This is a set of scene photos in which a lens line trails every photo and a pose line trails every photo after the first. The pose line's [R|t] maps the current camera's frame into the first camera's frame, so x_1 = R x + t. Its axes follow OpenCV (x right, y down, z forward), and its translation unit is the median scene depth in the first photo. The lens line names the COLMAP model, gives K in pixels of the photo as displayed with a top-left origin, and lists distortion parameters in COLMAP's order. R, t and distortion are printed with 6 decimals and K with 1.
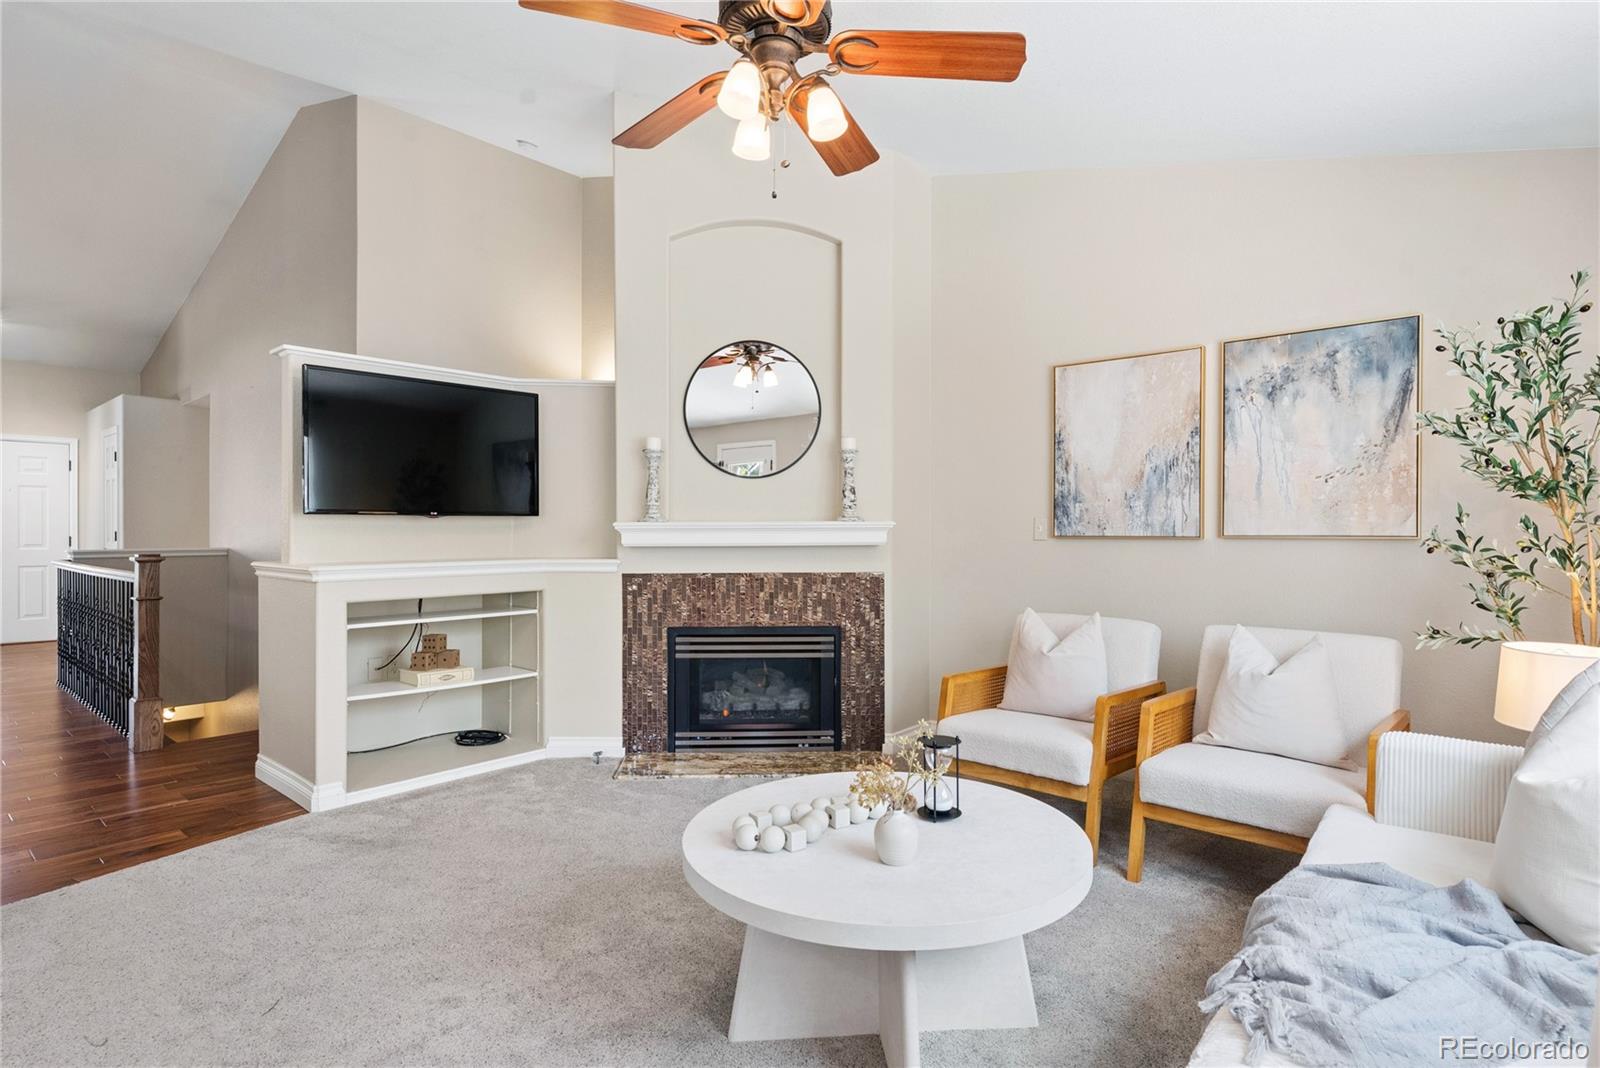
lens RADIAL K [[829.2, 0, 805.4], [0, 829.2, 535.0], [0, 0, 1]] dist [0.000828, -0.000804]
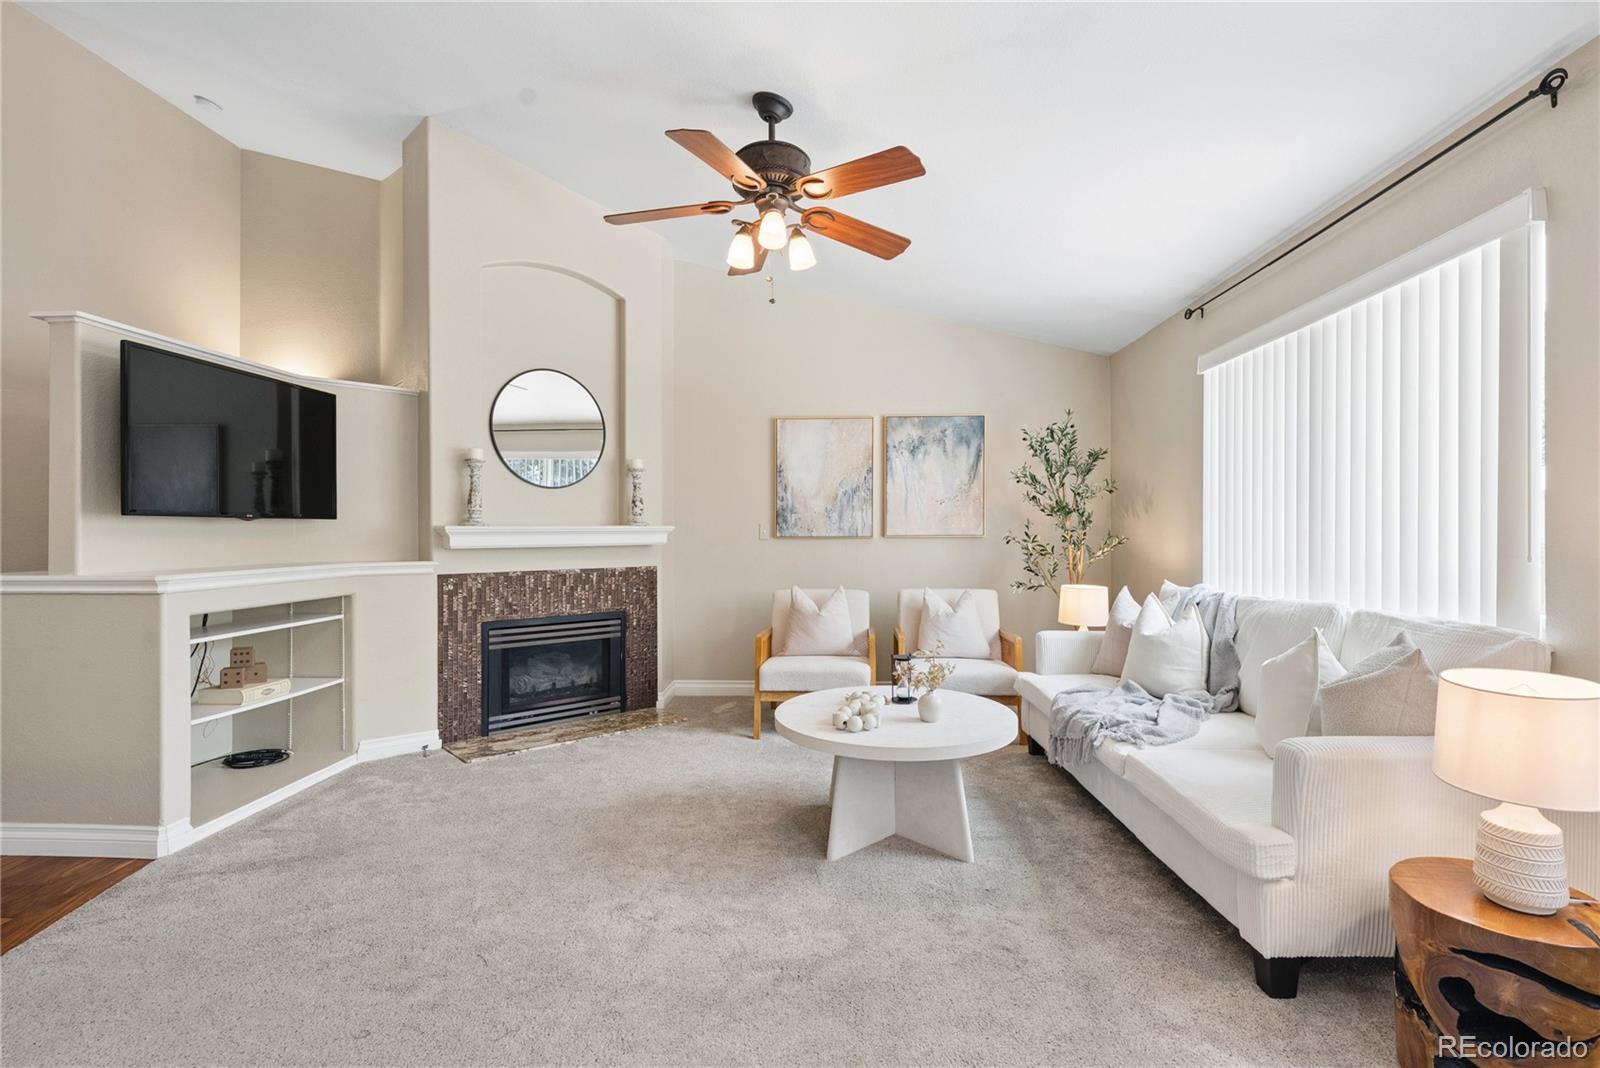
lens RADIAL K [[725.7, 0, 811.0], [0, 725.7, 535.5], [0, 0, 1]] dist [0.000925, -0.001508]
pose [[0.784606, -0.004273, 0.619980, -0.440360], [0.006563, 0.999977, -0.001414, 0.001439], [-0.619960, 0.005178, 0.784617, -0.020525]]
